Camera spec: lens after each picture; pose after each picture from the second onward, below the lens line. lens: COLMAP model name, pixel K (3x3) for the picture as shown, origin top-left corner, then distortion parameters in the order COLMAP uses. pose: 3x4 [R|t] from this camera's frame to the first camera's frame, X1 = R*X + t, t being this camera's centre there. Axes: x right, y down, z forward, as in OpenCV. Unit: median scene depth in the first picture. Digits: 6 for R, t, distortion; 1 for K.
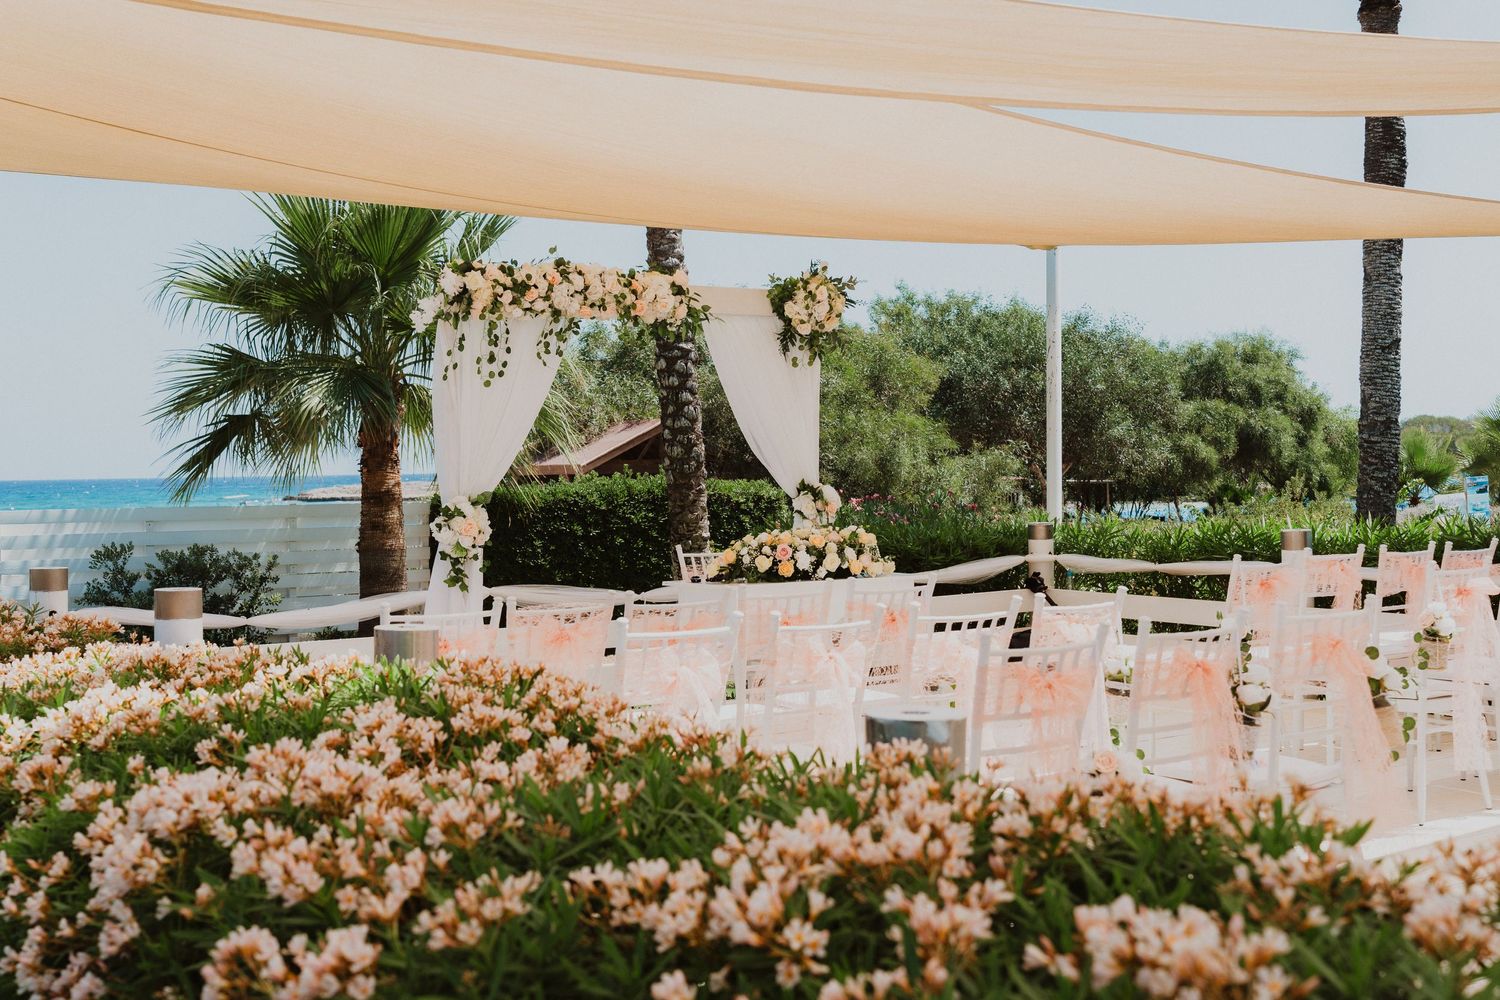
lens RADIAL K [[1757.8, 0, 745.1], [0, 1757.8, 463.7], [0, 0, 1]] dist [-0.105827, 0.000000]
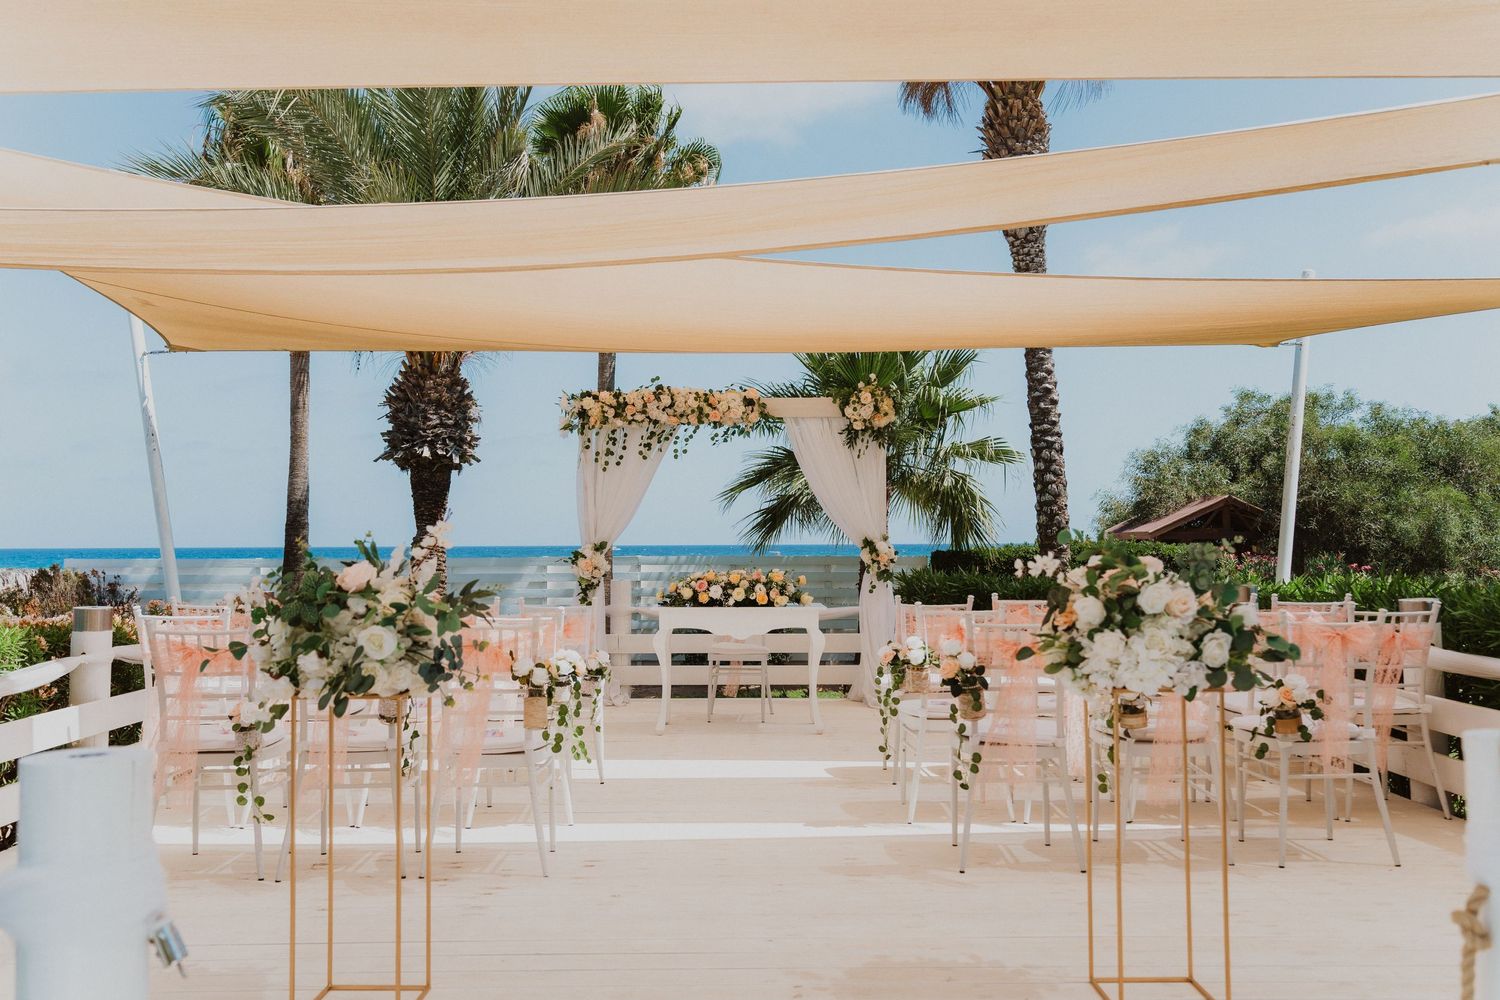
lens RADIAL K [[1273.4, 0, 746.9], [0, 1273.4, 495.6], [0, 0, 1]] dist [0.014716, -0.000386]
pose [[0.822127, -0.008898, -0.569235, 0.512146], [-0.007969, 0.999600, -0.027134, 0.004540], [0.569249, 0.026844, 0.821727, 0.144190]]
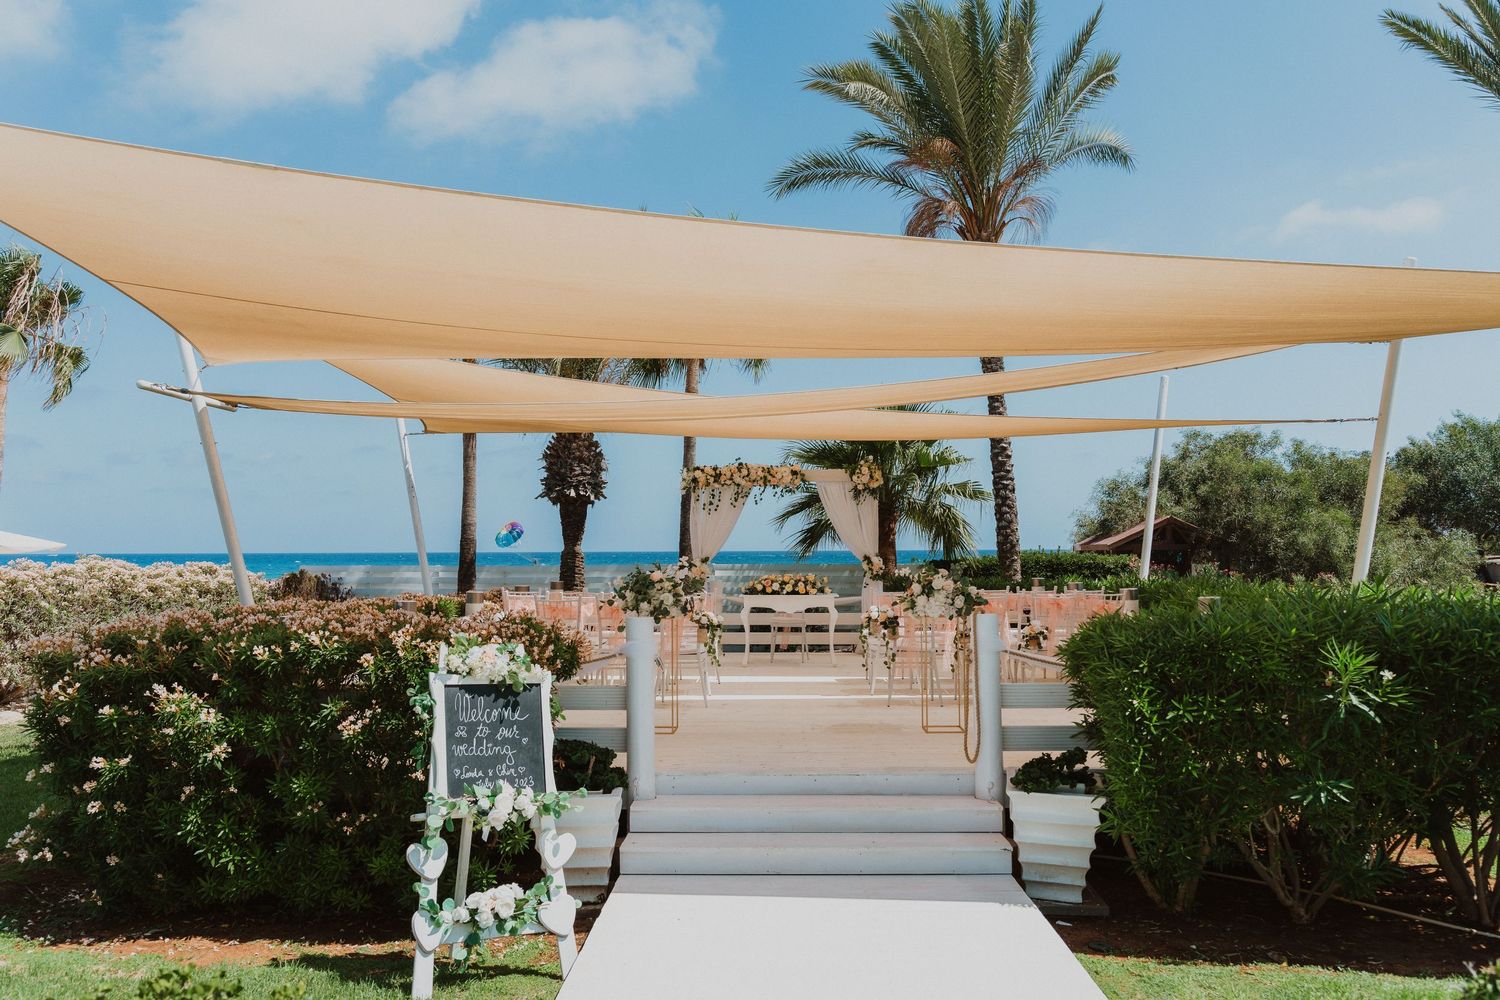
lens RADIAL K [[1223.7, 0, 752.5], [0, 1223.7, 491.6], [0, 0, 1]] dist [0.004550, -0.014979]
pose [[0.803307, -0.015350, -0.595367, 0.838550], [-0.007596, 0.999322, -0.036013, -0.013113], [0.595516, 0.033451, 0.802647, -0.330321]]
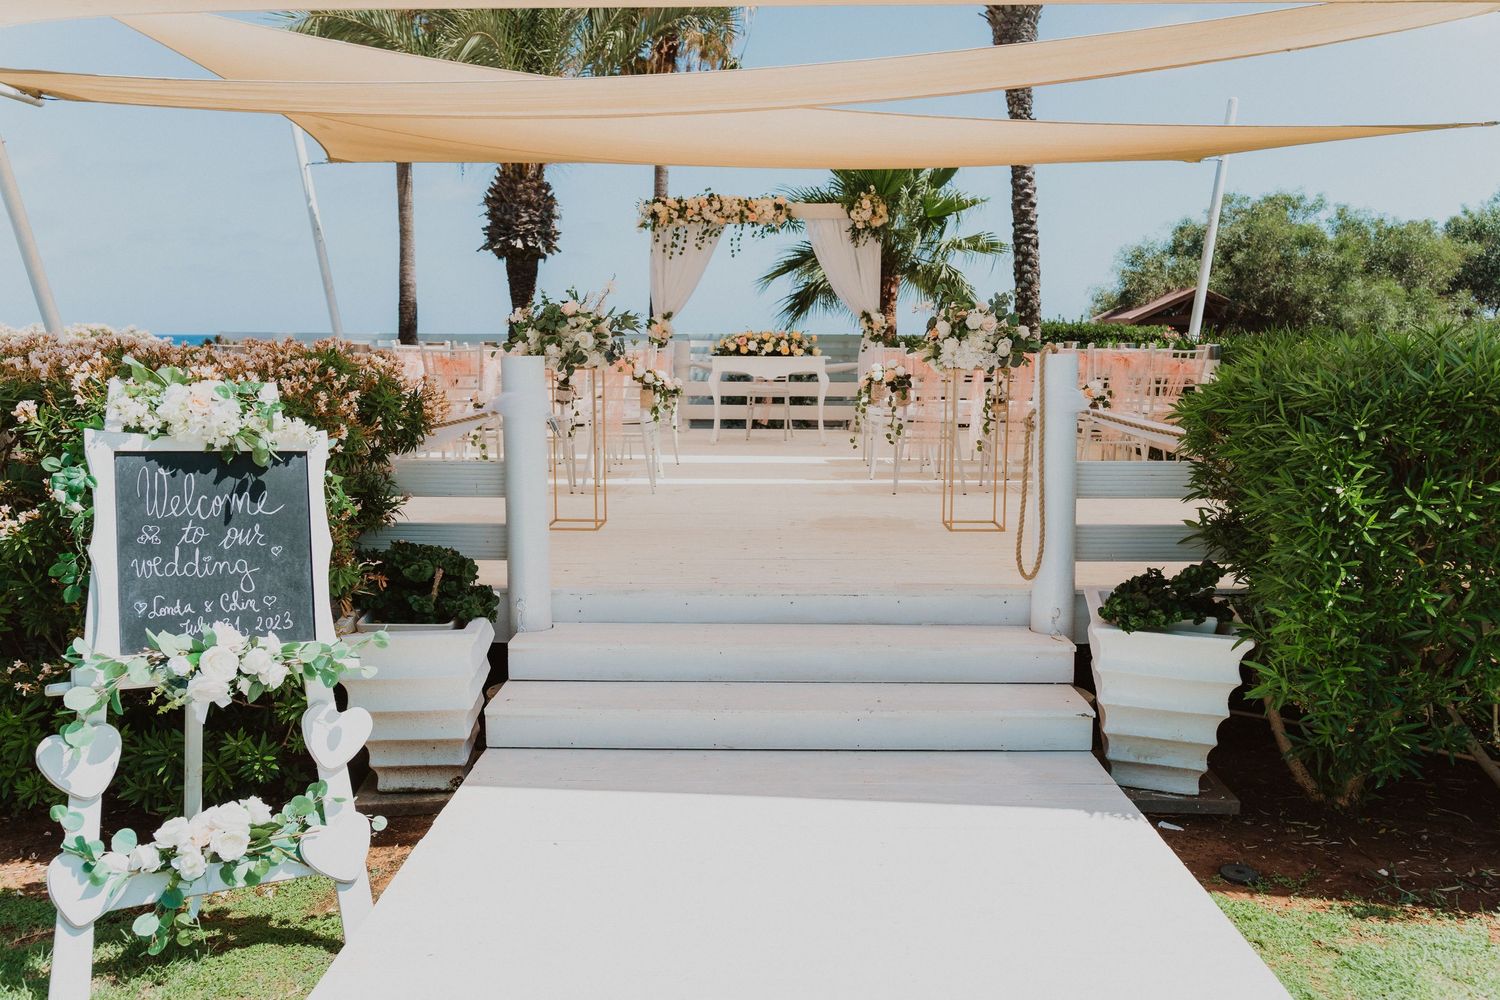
lens RADIAL K [[1223.7, 0, 753.5], [0, 1223.7, 500.2], [0, 0, 1]] dist [0.004550, -0.014979]
pose [[0.808001, 0.096492, -0.581225, 0.692416], [-0.015034, 0.989553, 0.143380, 0.023860], [0.588989, -0.107113, 0.801011, -0.101826]]
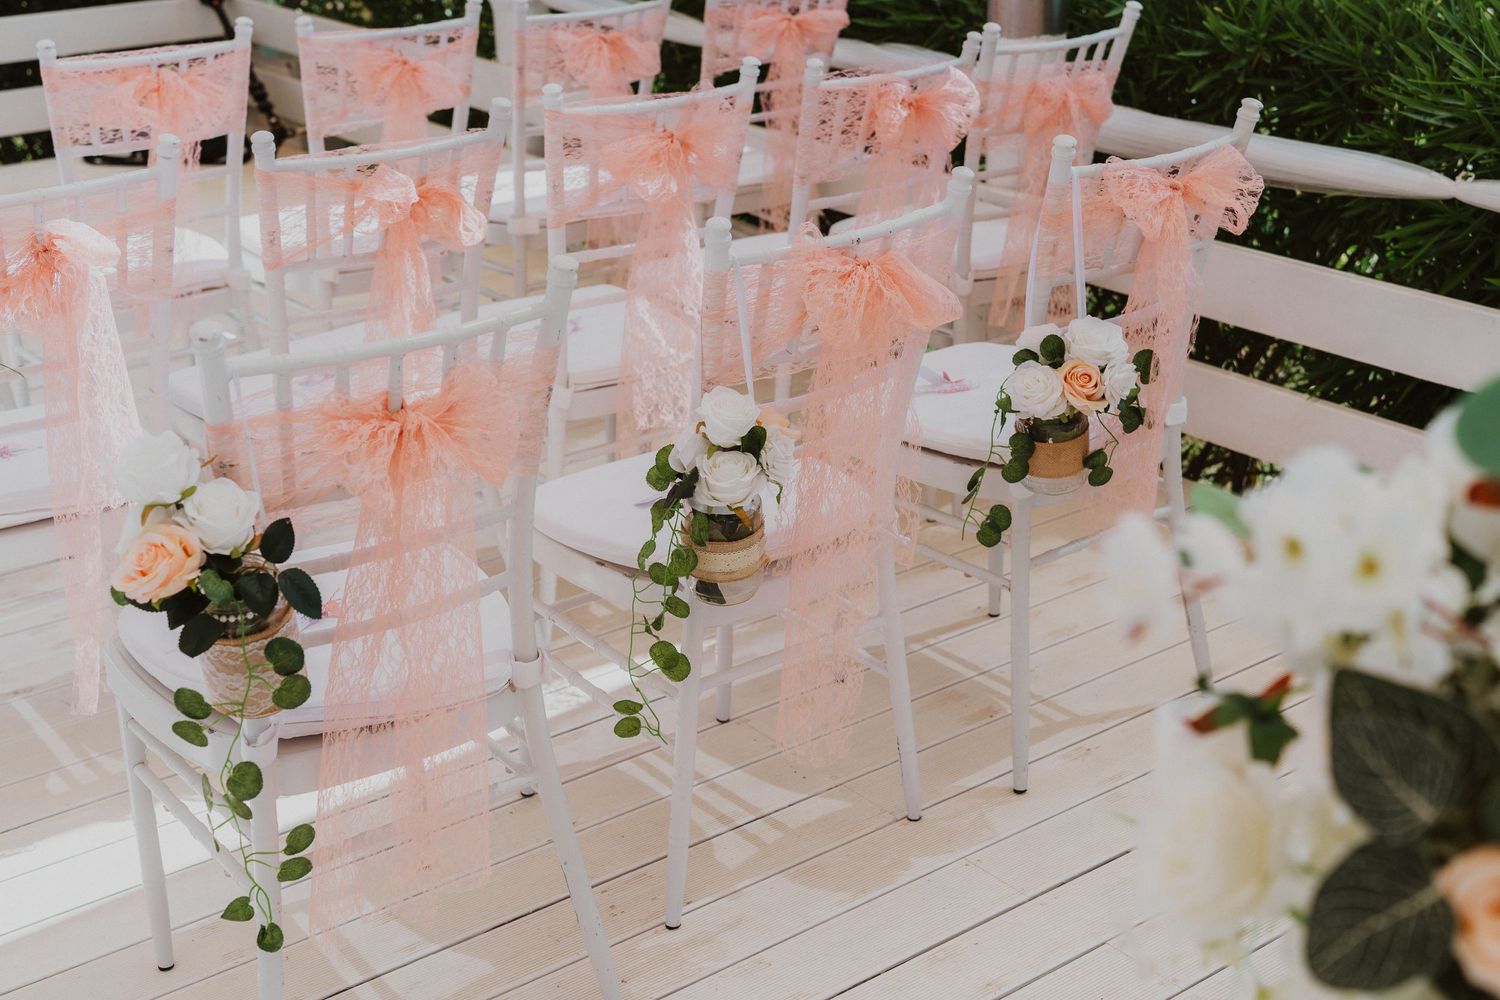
lens RADIAL K [[1952.2, 0, 747.1], [0, 1952.2, 510.8], [0, 0, 1]] dist [-0.039881, 0.000000]
pose [[0.999233, -0.002644, 0.039066, 0.349216], [-0.012352, 0.925486, 0.378580, -0.017887], [-0.037156, -0.378772, 0.924744, 0.414468]]
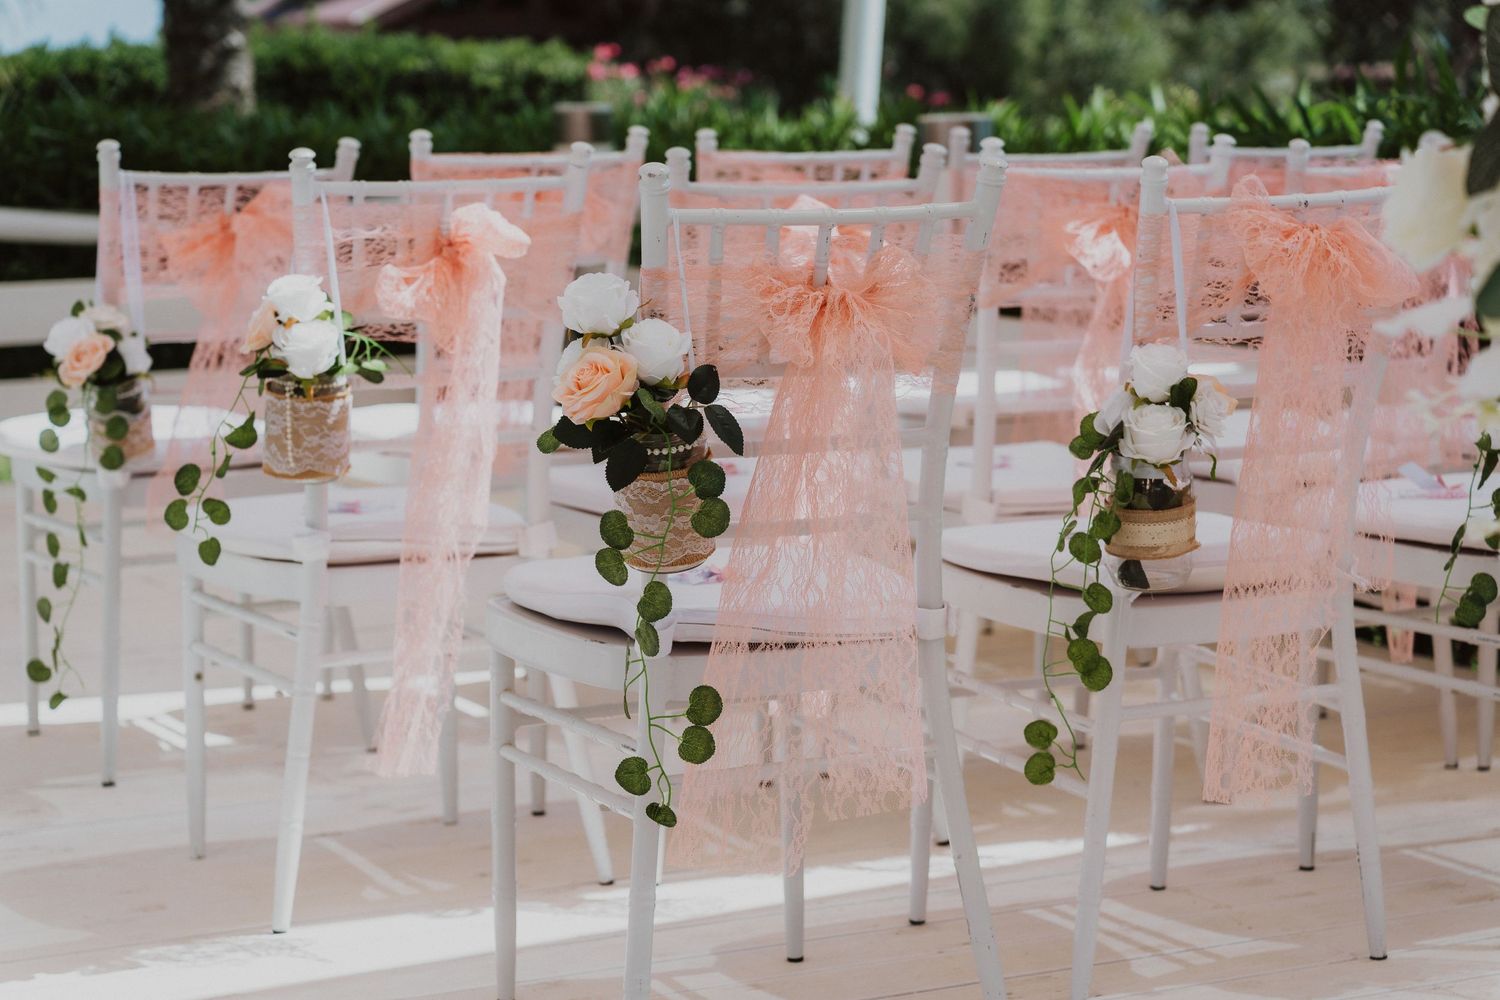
lens RADIAL K [[3267.6, 0, 742.5], [0, 3267.6, 488.7], [0, 0, 1]] dist [-0.026122, 0.000000]
pose [[0.990497, 0.032152, -0.133720, 0.359132], [-0.014382, 0.991173, 0.131795, 0.023764], [0.136777, -0.128619, 0.982216, 0.266835]]
